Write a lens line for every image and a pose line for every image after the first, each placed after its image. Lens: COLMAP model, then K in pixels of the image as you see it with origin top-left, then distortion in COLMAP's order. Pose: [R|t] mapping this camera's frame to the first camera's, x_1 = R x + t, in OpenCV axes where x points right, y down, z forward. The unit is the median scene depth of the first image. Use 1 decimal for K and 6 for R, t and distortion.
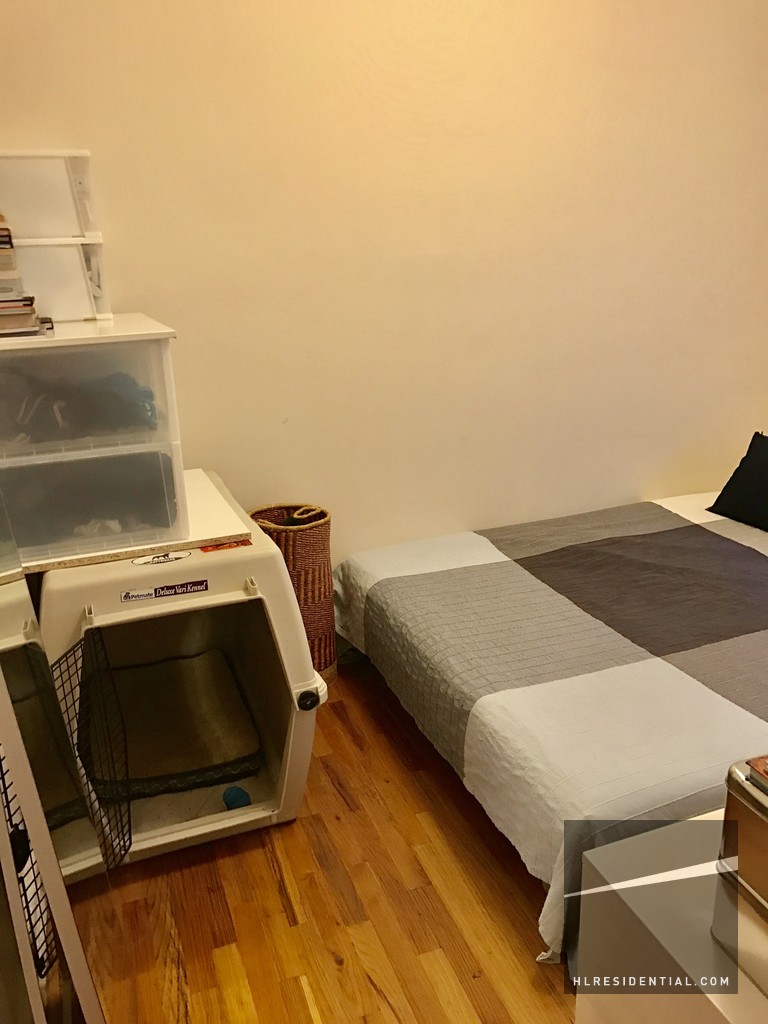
lens RADIAL K [[839.4, 0, 384.0], [0, 839.4, 512.0], [0, 0, 1]] dist [0.056509, -0.088766]
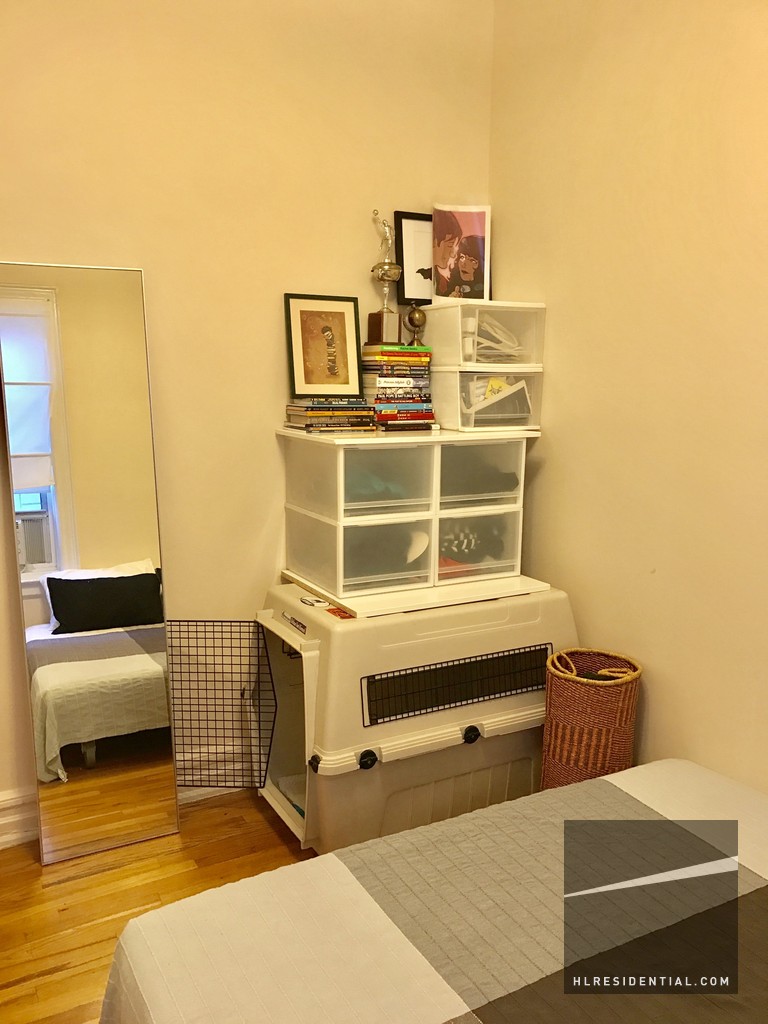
lens RADIAL K [[839.4, 0, 384.0], [0, 839.4, 512.0], [0, 0, 1]] dist [0.056509, -0.088766]
pose [[0.142969, 0.194645, -0.970398, 0.973419], [-0.312261, 0.939264, 0.142395, -0.290278], [0.939177, 0.282659, 0.195066, 0.779611]]
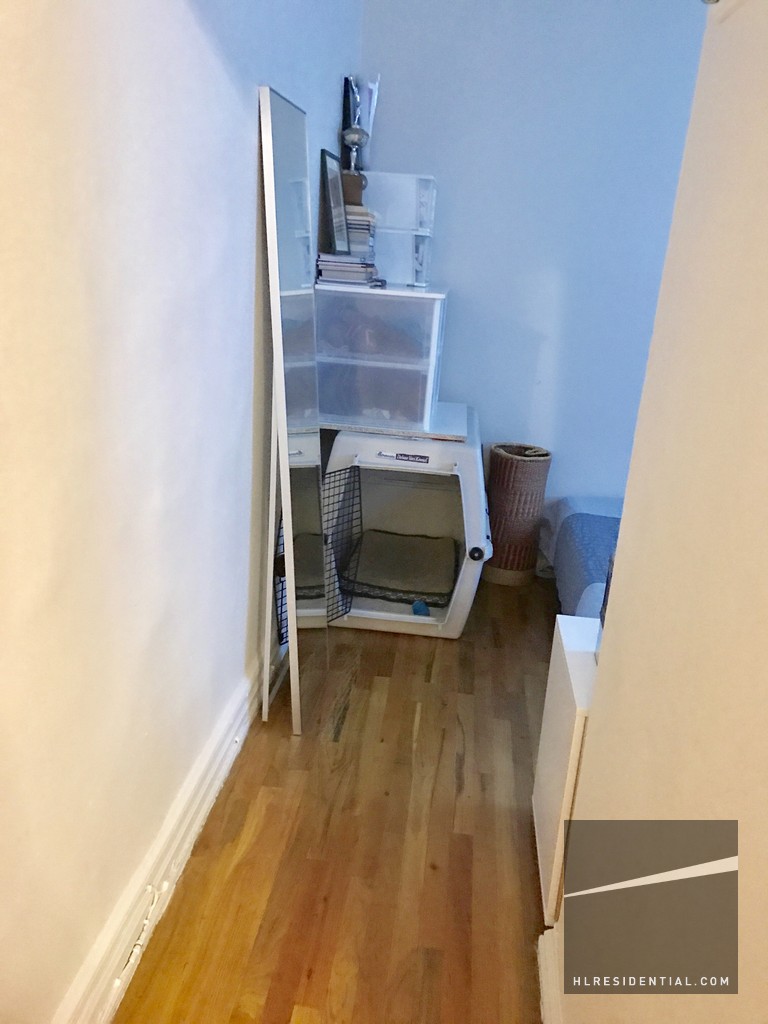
lens RADIAL K [[839.4, 0, 384.0], [0, 839.4, 512.0], [0, 0, 1]] dist [0.056509, -0.088766]
pose [[0.892333, 0.228950, -0.389004, 0.325995], [-0.229780, 0.972197, 0.045103, 0.122744], [0.388515, 0.049139, 0.920131, -0.433271]]
